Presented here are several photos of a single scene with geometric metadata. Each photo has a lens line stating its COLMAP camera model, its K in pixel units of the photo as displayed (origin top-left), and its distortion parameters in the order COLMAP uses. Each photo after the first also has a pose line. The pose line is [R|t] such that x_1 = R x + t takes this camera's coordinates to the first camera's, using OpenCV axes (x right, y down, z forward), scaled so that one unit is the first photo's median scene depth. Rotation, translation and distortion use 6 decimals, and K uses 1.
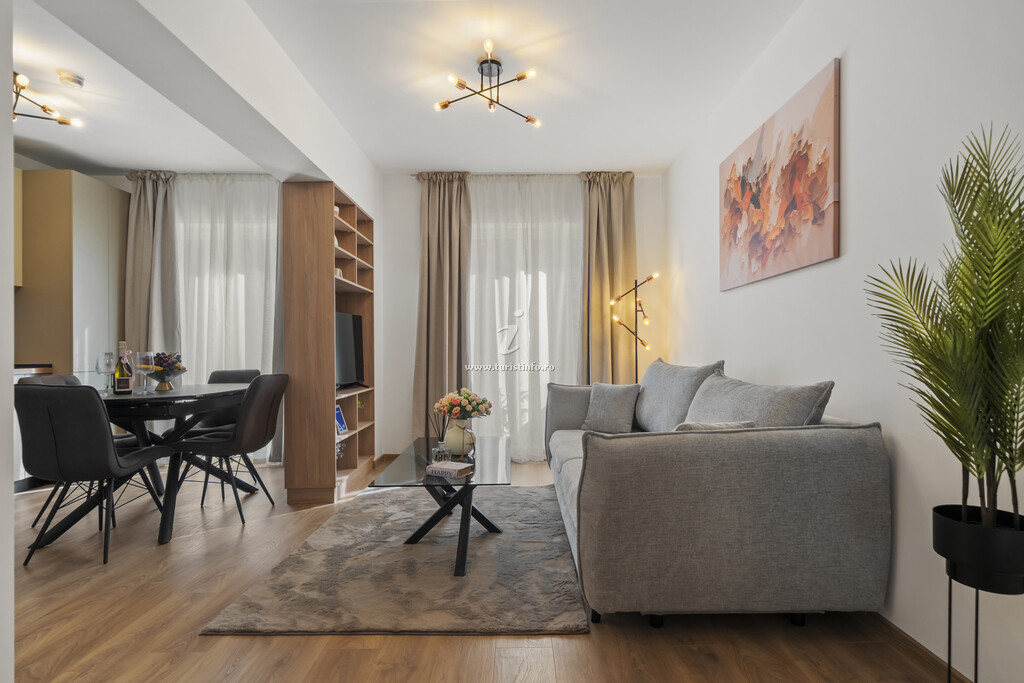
lens RADIAL K [[514.5, 0, 524.5], [0, 514.5, 348.7], [0, 0, 1]] dist [-0.000014, -0.000126]
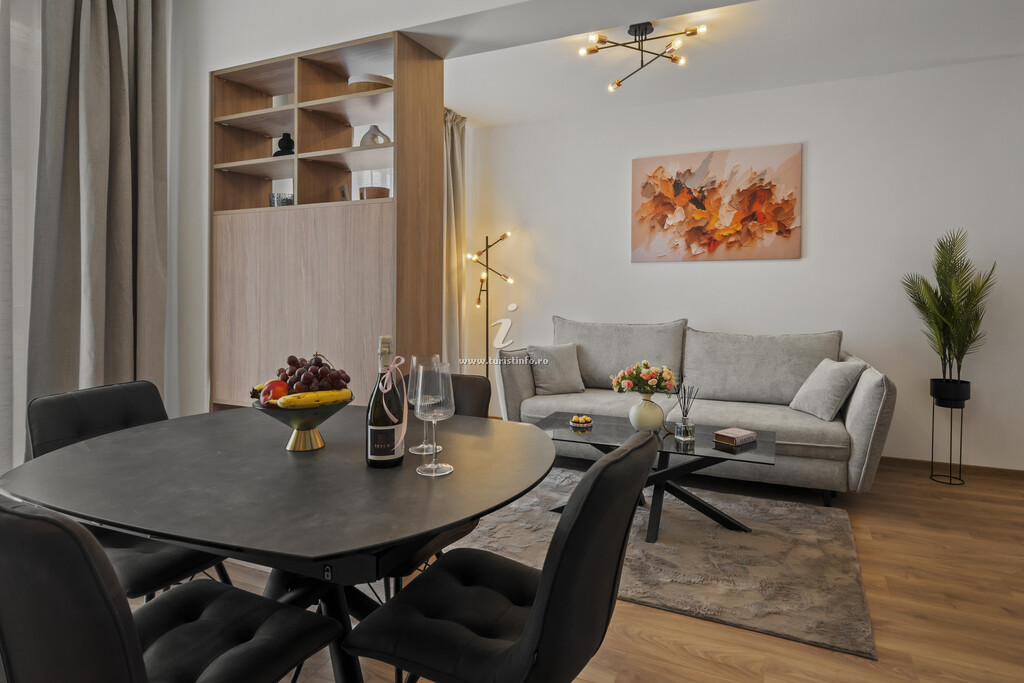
lens RADIAL K [[577.2, 0, 545.7], [0, 577.2, 292.0], [0, 0, 1]] dist [0.001988, 0.000220]
pose [[0.438618, -0.003009, 0.898668, -1.168656], [-0.001950, 0.999989, 0.004301, -0.055239], [-0.898671, -0.003639, 0.438607, 0.710064]]
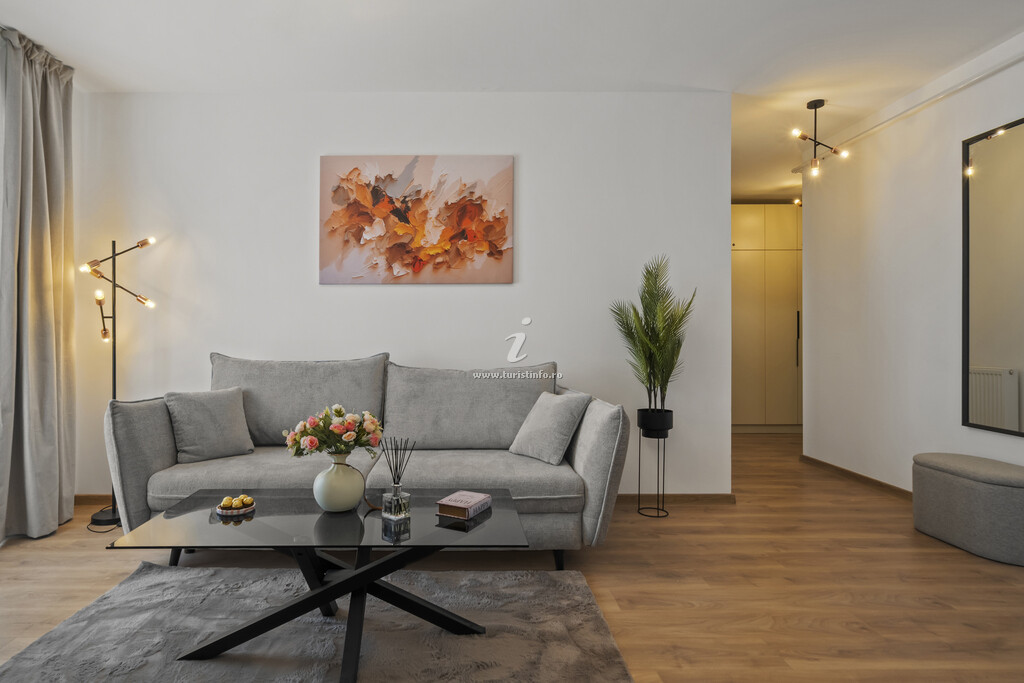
lens RADIAL K [[542.4, 0, 477.2], [0, 542.4, 337.9], [0, 0, 1]] dist [0.002250, 0.000961]
pose [[0.029273, 0.002358, 0.999569, -0.801154], [-0.001609, 0.999996, -0.002312, -0.006847], [-0.999570, -0.001540, 0.029277, 0.818344]]
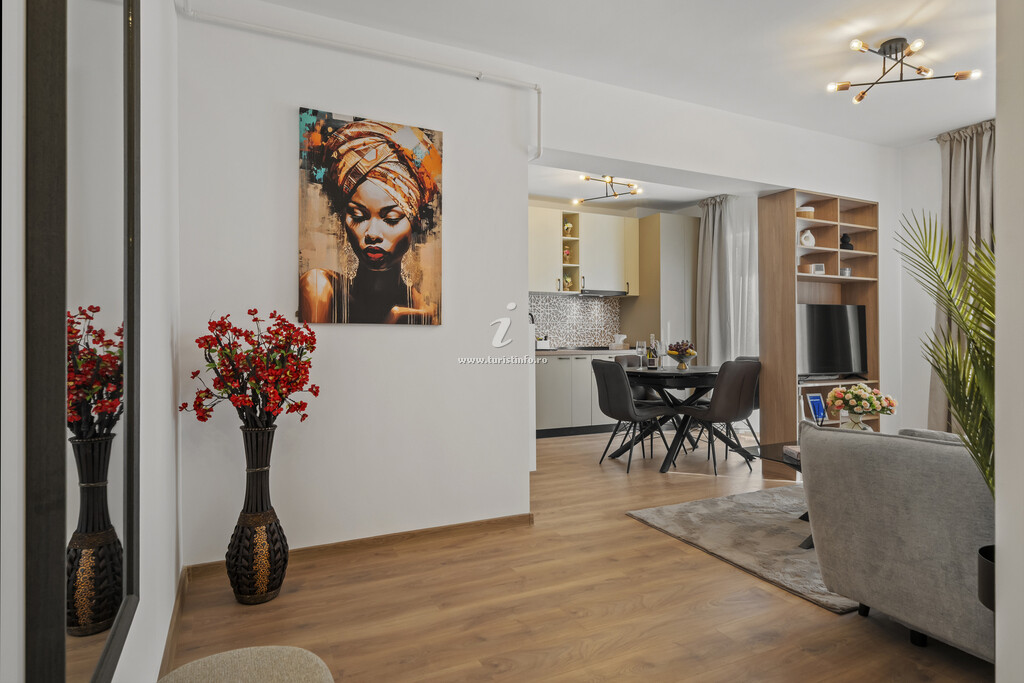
lens RADIAL K [[587.7, 0, 536.4], [0, 587.7, 338.0], [0, 0, 1]] dist [0.002665, 0.000231]
pose [[0.454061, 0.010637, -0.890907, 0.614273], [-0.001527, 0.999937, 0.011160, -0.022514], [0.890969, -0.003707, 0.454048, -0.076069]]
